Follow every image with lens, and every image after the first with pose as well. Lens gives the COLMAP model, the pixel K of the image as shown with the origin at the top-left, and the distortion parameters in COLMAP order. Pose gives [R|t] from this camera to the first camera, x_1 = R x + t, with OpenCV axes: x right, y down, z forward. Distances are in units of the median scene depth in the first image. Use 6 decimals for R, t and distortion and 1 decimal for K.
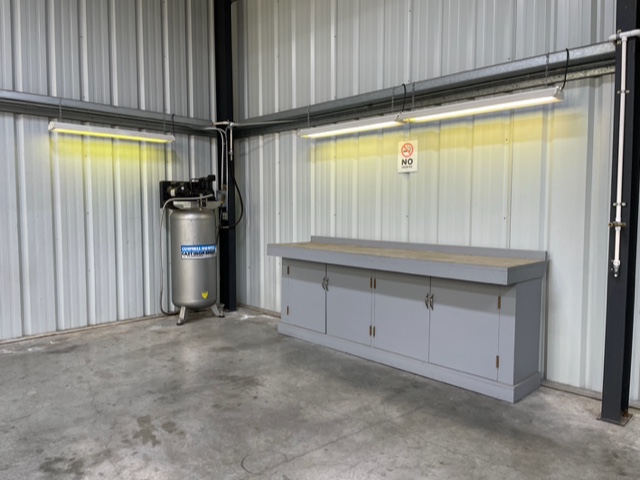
lens RADIAL K [[485.1, 0, 315.8], [0, 485.1, 244.8], [0, 0, 1]] dist [0.078593, -0.107397]
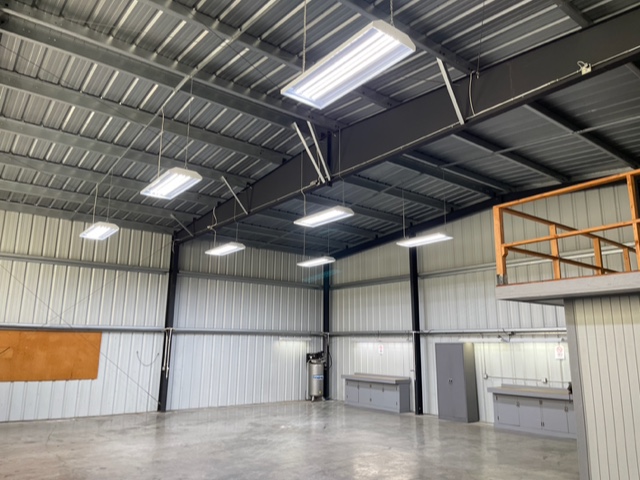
lens RADIAL K [[485.1, 0, 317.3], [0, 485.1, 238.8], [0, 0, 1]] dist [0.078593, -0.107397]
pose [[0.993052, -0.015337, -0.116673, 0.125691], [-0.019347, 0.956700, -0.290433, 0.071836], [0.116076, 0.290672, 0.949756, -2.160229]]
